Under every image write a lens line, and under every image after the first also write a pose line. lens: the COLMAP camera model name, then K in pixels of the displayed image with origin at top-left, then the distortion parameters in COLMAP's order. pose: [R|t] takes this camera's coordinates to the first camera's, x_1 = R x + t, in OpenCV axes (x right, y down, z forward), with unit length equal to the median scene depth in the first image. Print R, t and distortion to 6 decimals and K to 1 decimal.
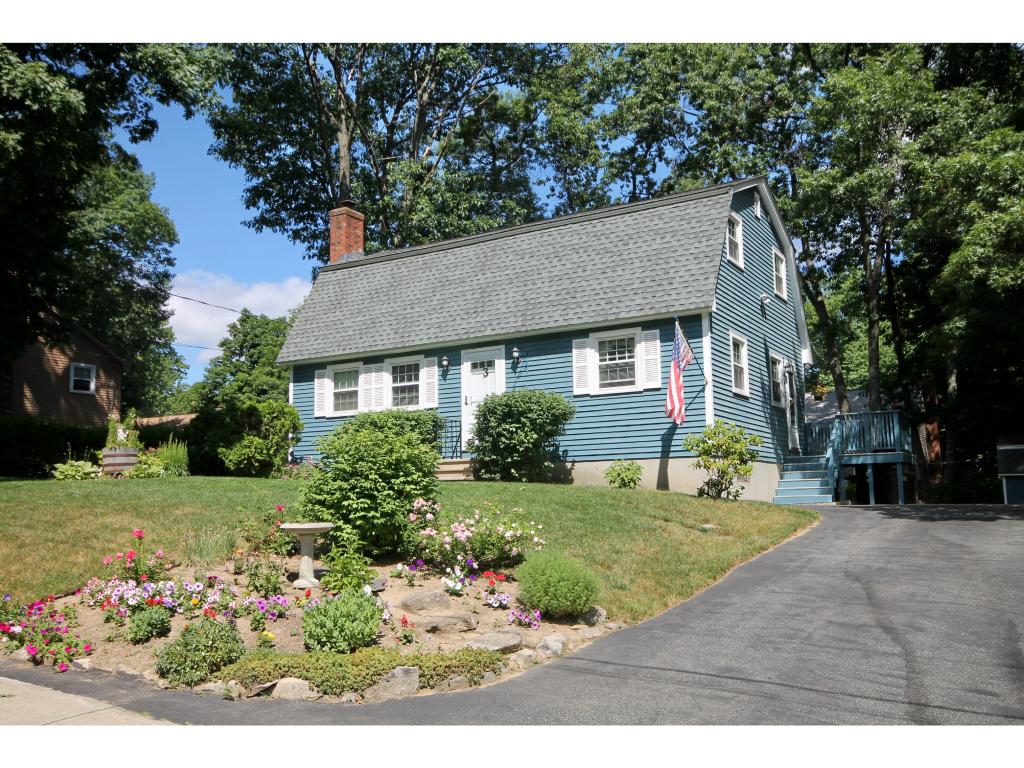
lens RADIAL K [[898.2, 0, 512.0], [0, 898.2, 384.0], [0, 0, 1]] dist [0.021102, 0.010059]
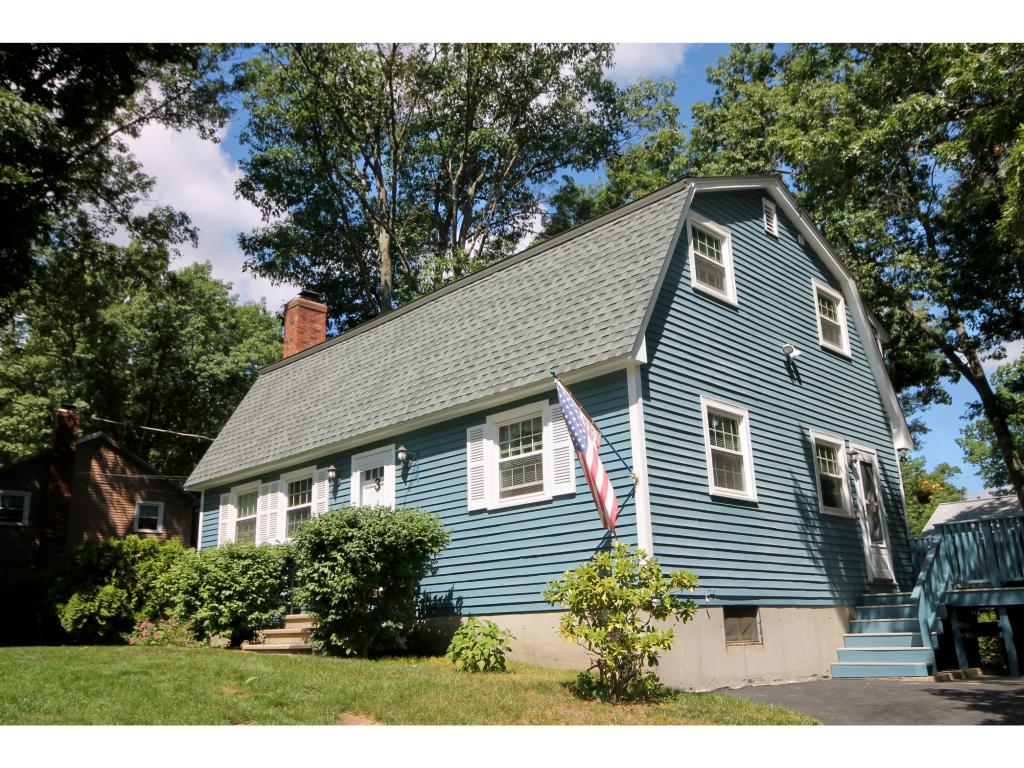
lens RADIAL K [[846.2, 0, 509.4], [0, 846.2, 394.1], [0, 0, 1]] dist [0.030494, -0.000053]
pose [[0.969426, -0.076791, -0.233057, 0.231064], [0.045109, 0.989355, -0.138354, 0.013541], [0.241201, 0.123611, 0.962571, 0.368495]]
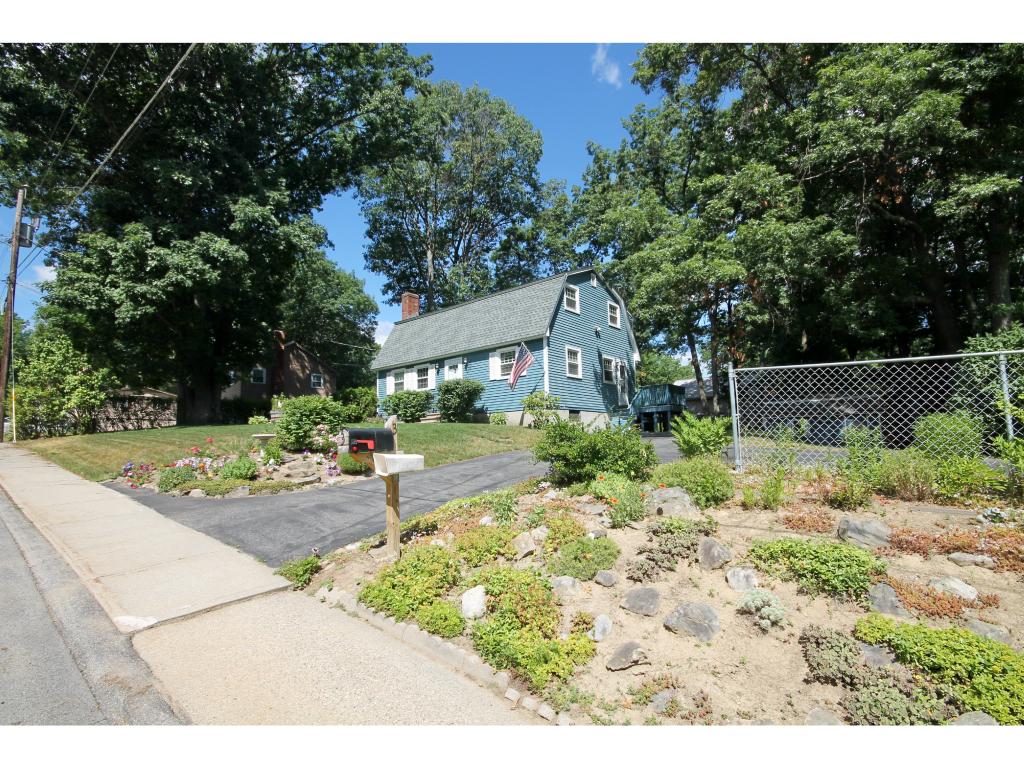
lens RADIAL K [[480.5, 0, 508.1], [0, 480.5, 394.2], [0, 0, 1]] dist [0.001938, 0.000310]
pose [[0.986723, -0.025287, -0.160434, 0.261839], [0.030066, 0.999172, 0.027427, 0.013921], [0.159608, -0.031887, 0.986665, -0.061465]]
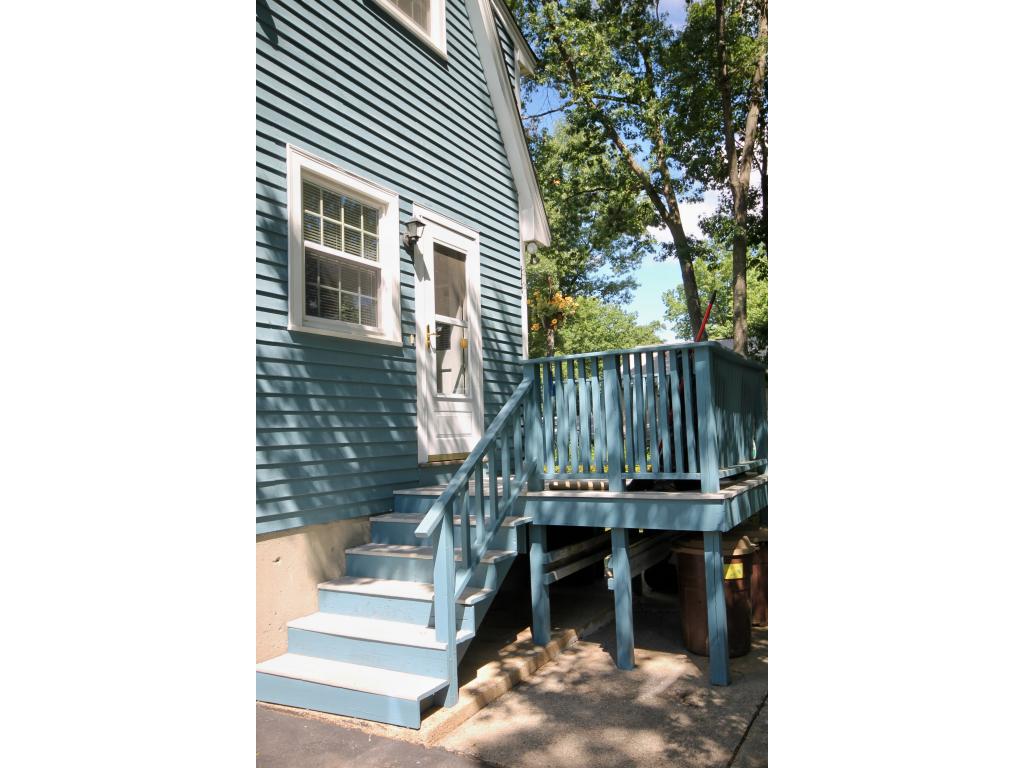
lens RADIAL K [[703.5, 0, 512.0], [0, 703.5, 384.0], [0, 0, 1]] dist [0.003827, 0.000921]
pose [[0.999548, -0.008593, 0.028814, 0.367893], [0.006936, 0.998342, 0.057134, 0.028986], [-0.029257, -0.056909, 0.997951, 0.800329]]
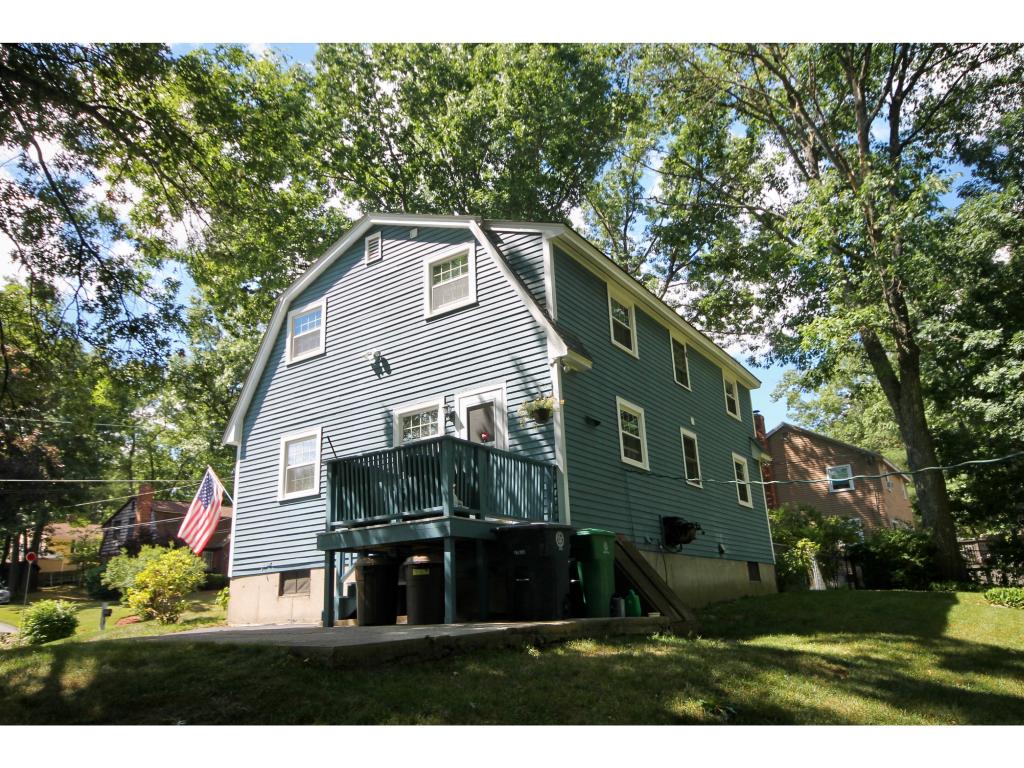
lens RADIAL K [[706.8, 0, 512.1], [0, 706.8, 386.1], [0, 0, 1]] dist [-0.000271, -0.000113]
pose [[-0.062596, -0.283414, -0.956953, 0.896281], [0.173280, 0.941185, -0.290079, 0.140644], [0.982881, -0.183978, -0.009804, 1.163944]]
